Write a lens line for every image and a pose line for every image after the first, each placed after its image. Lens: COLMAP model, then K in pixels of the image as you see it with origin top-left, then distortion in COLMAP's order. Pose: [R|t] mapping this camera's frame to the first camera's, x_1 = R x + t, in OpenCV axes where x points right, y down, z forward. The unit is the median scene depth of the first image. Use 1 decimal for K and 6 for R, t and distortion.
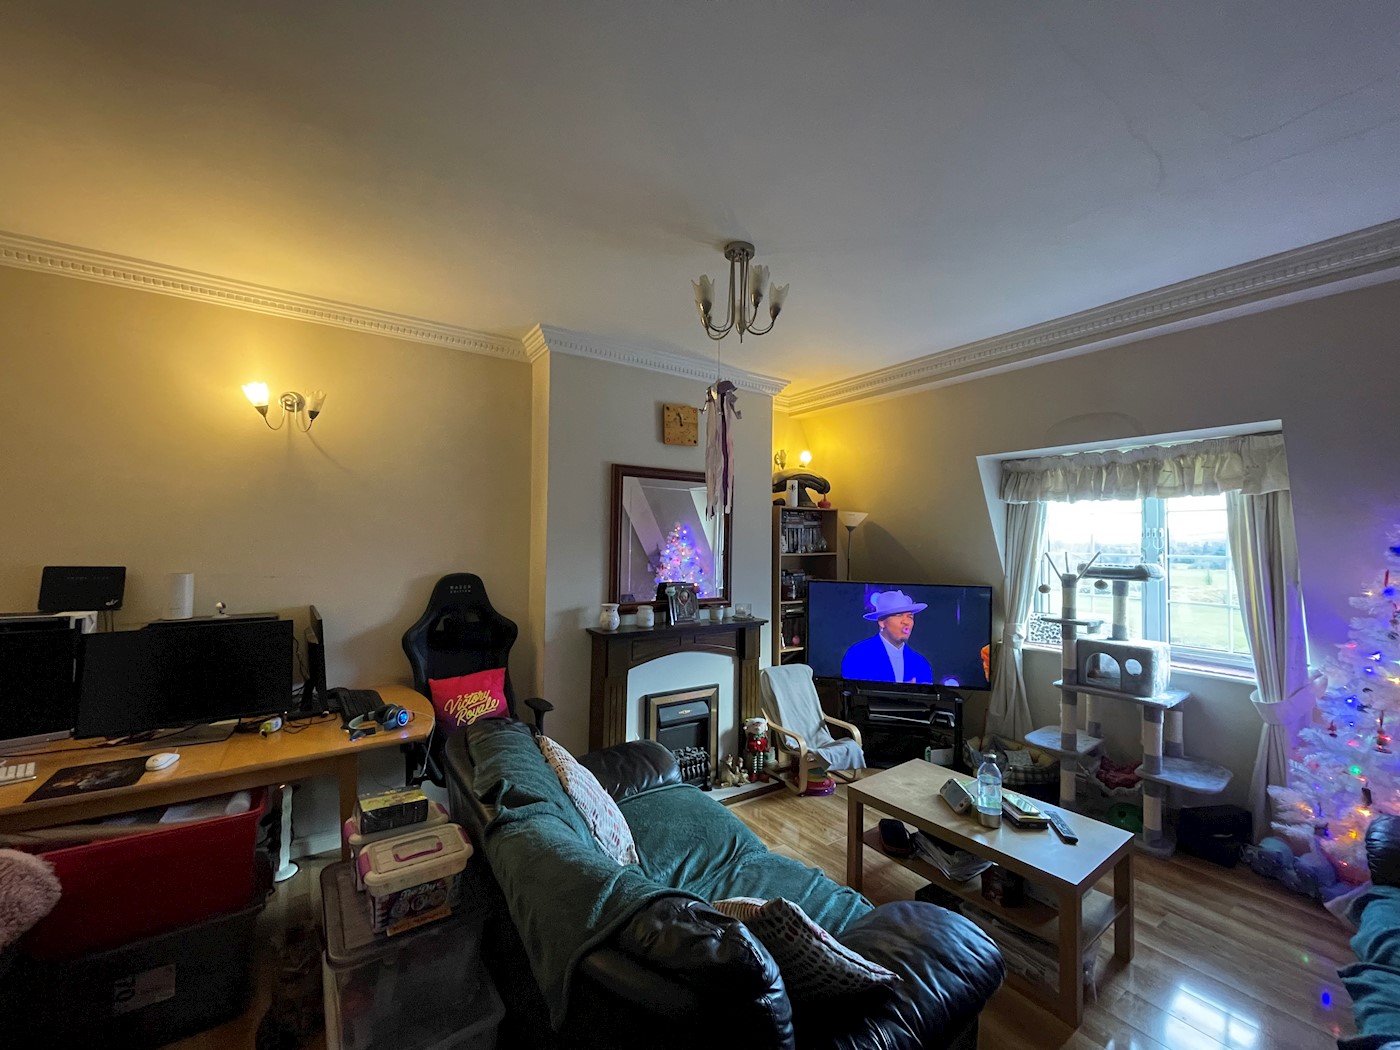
lens RADIAL K [[570.1, 0, 700.0], [0, 570.1, 525.0], [0, 0, 1]] dist [-0.002537, -0.000019]
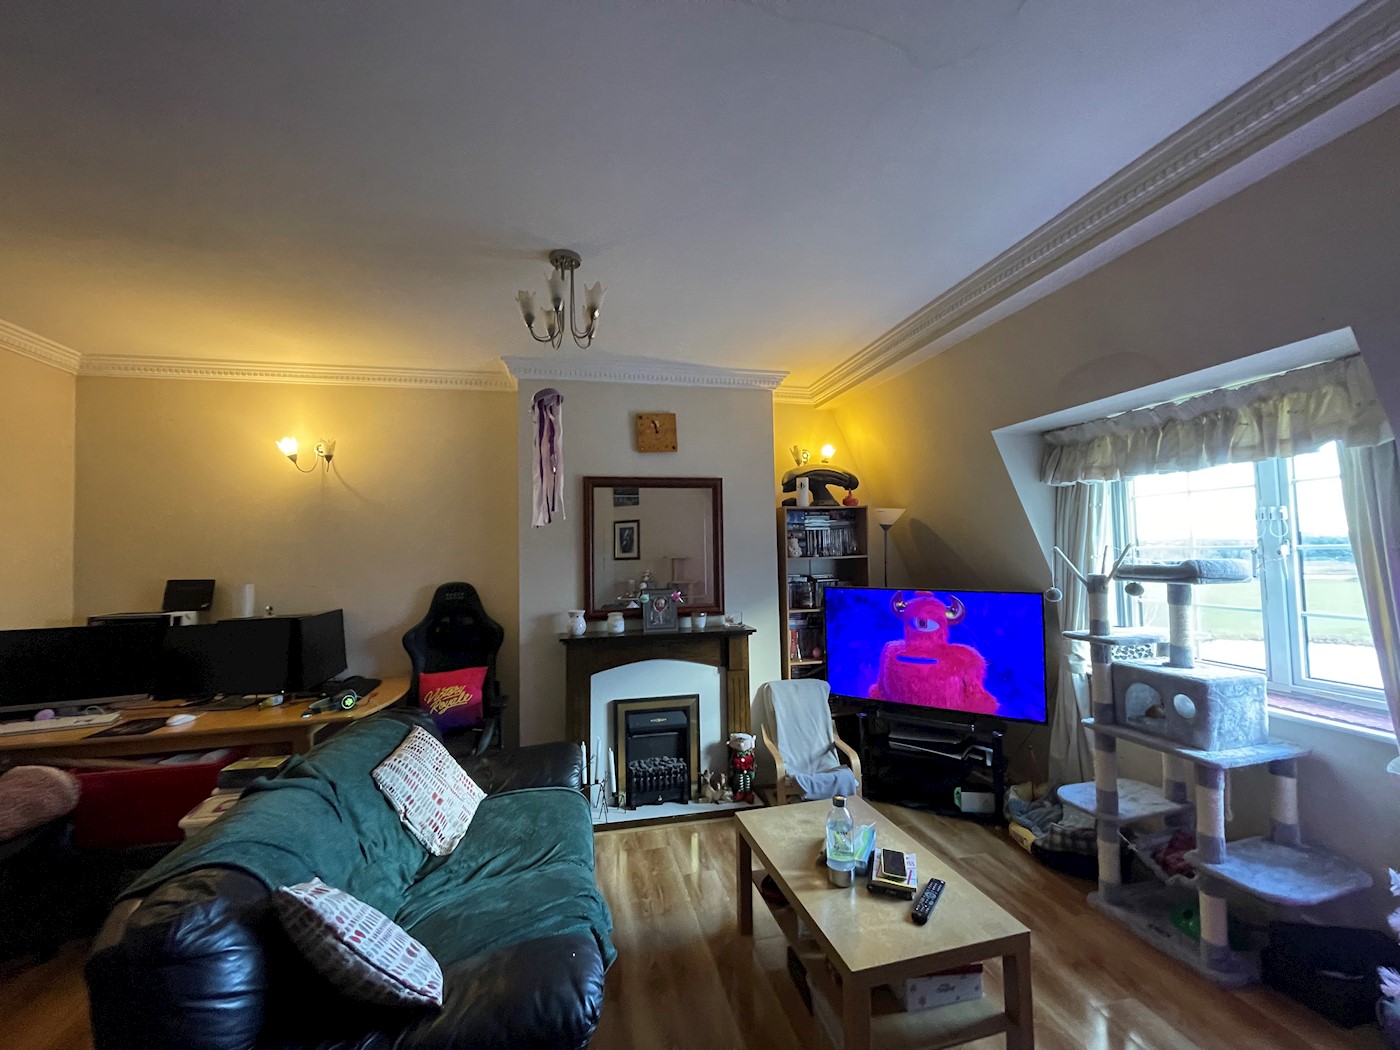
lens RADIAL K [[570.1, 0, 700.0], [0, 570.1, 525.0], [0, 0, 1]] dist [-0.002537, -0.000019]
pose [[0.926087, -0.047677, -0.374286, 0.419531], [0.041684, 0.998840, -0.024096, 0.015418], [0.375000, 0.006713, 0.927000, 0.103067]]
